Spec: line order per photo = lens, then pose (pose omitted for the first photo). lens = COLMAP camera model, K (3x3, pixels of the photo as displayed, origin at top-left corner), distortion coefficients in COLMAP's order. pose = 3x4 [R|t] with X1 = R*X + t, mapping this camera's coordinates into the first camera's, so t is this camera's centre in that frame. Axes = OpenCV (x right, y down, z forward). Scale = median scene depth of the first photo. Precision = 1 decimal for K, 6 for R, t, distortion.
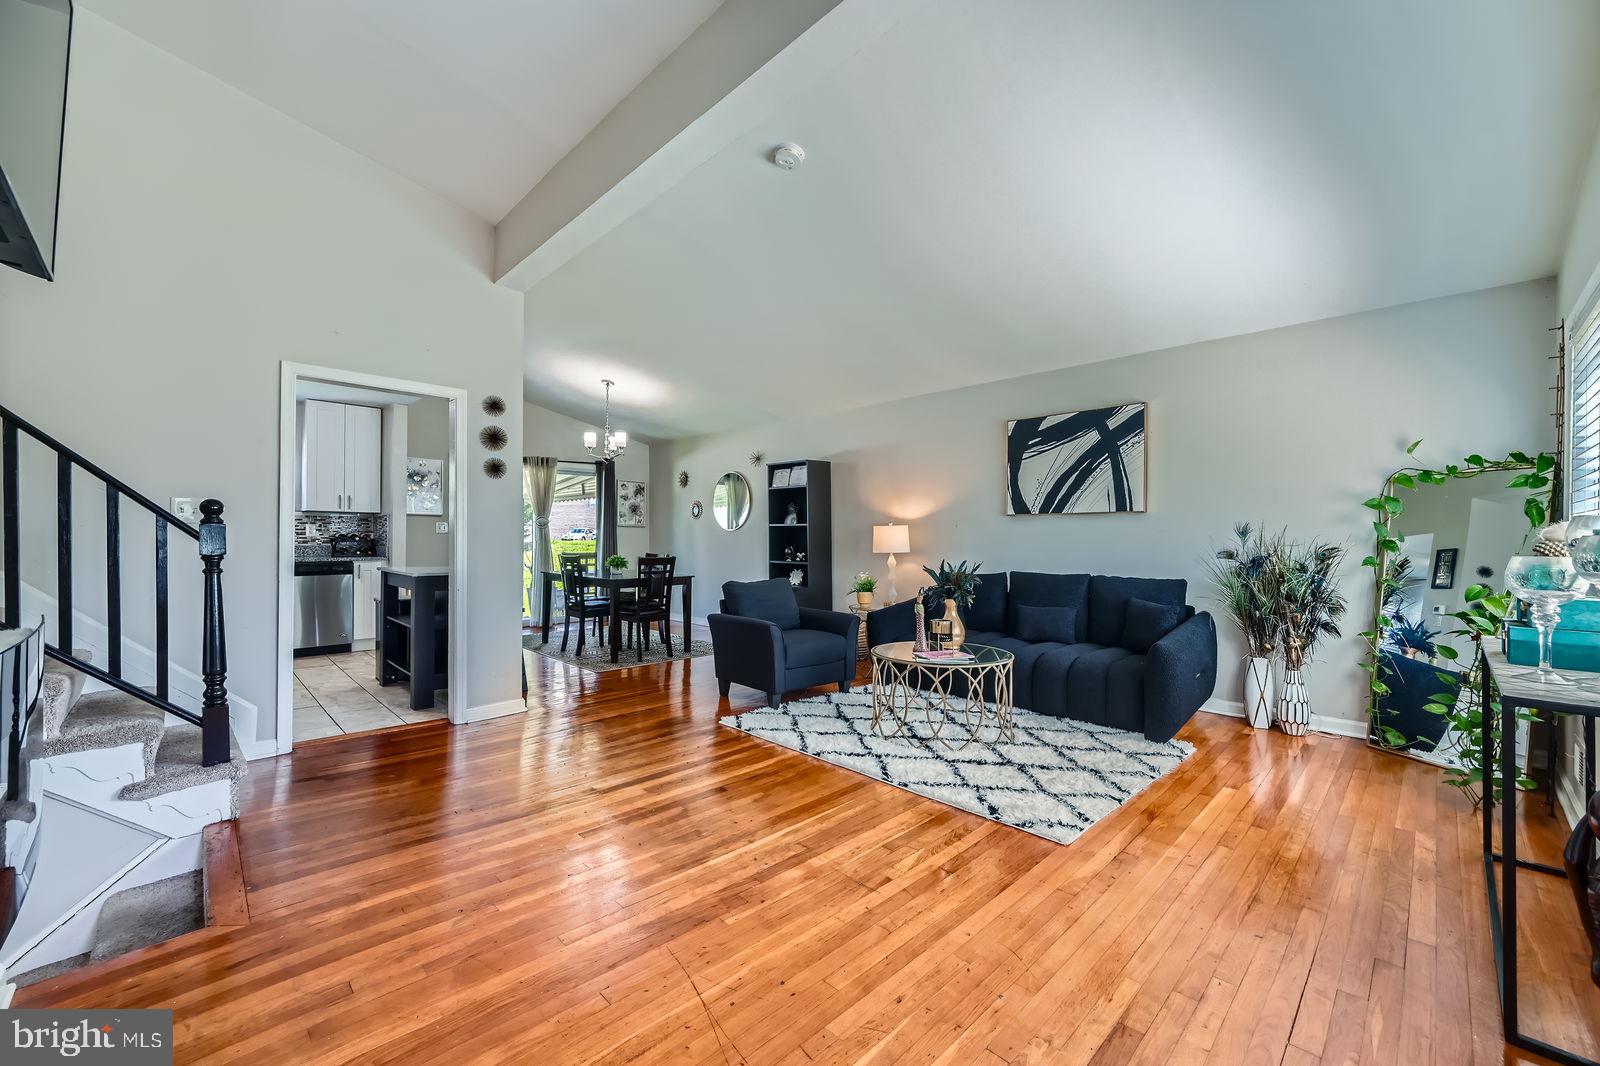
lens RADIAL K [[635.6, 0, 791.8], [0, 635.6, 535.6], [0, 0, 1]] dist [0.001116, -0.000613]
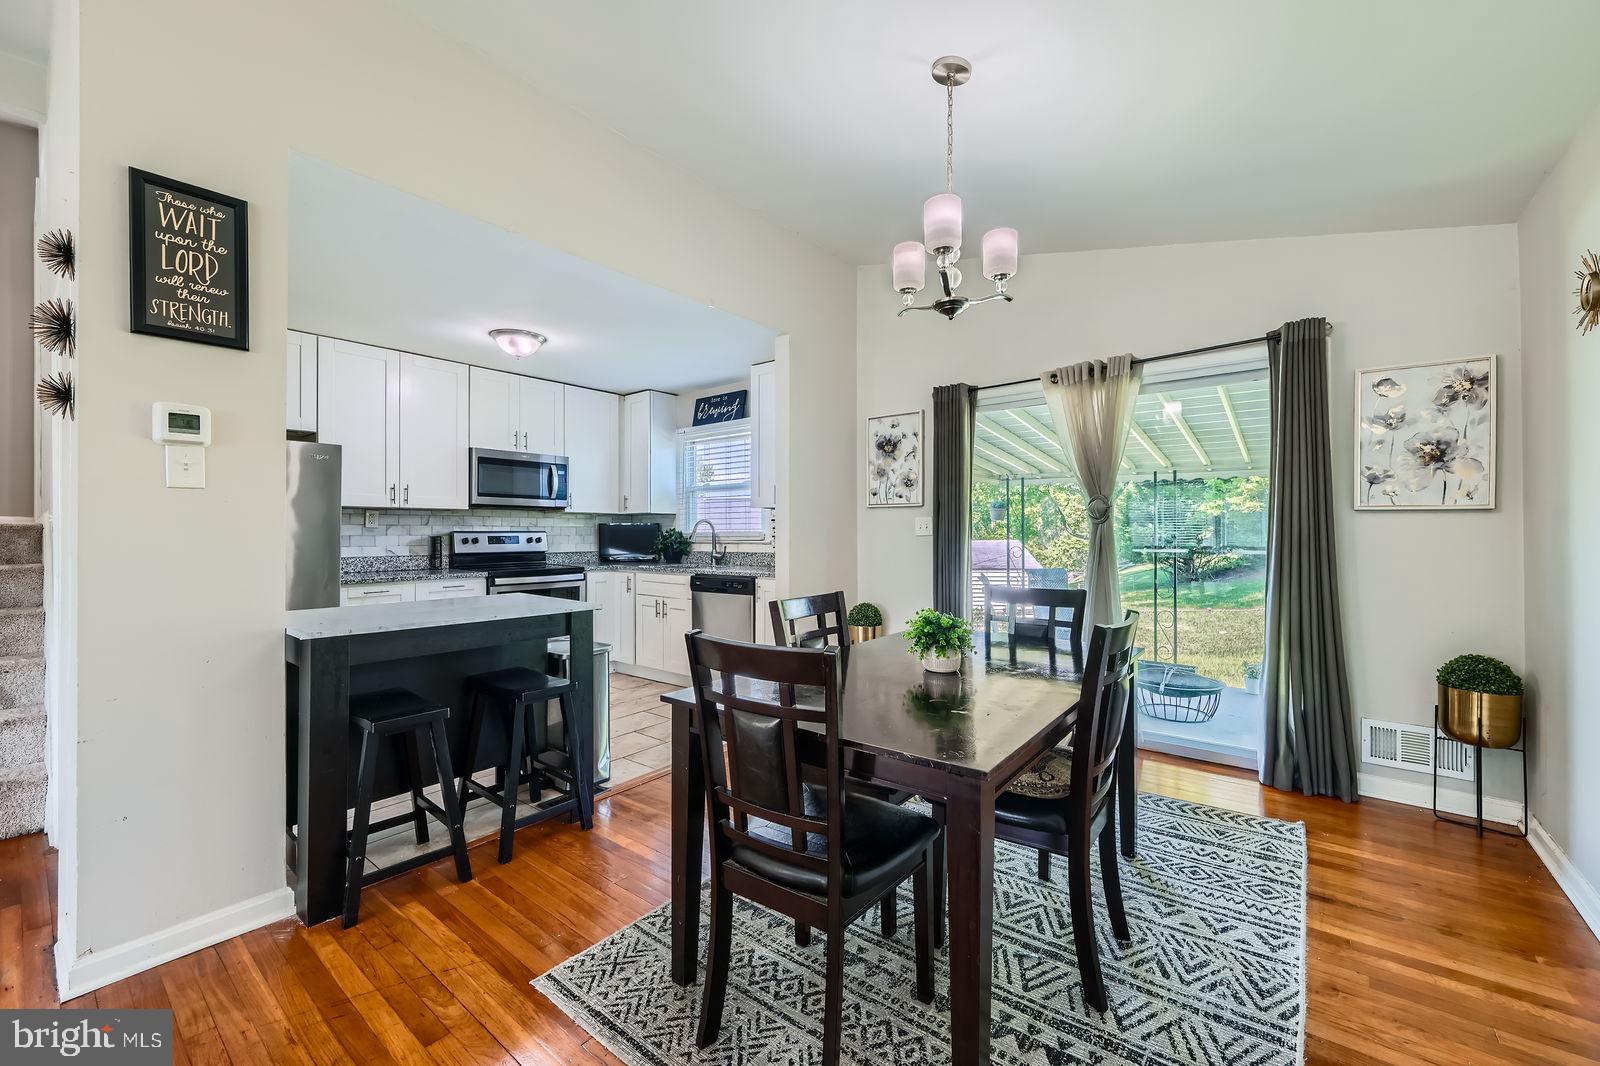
lens RADIAL K [[635.6, 0, 799.5], [0, 635.6, 527.6], [0, 0, 1]] dist [0.001116, -0.000613]
pose [[0.119652, -0.013343, -0.992726, 0.024165], [0.004137, 0.999908, -0.012940, -0.007009], [0.992807, -0.002559, 0.119696, 1.186819]]
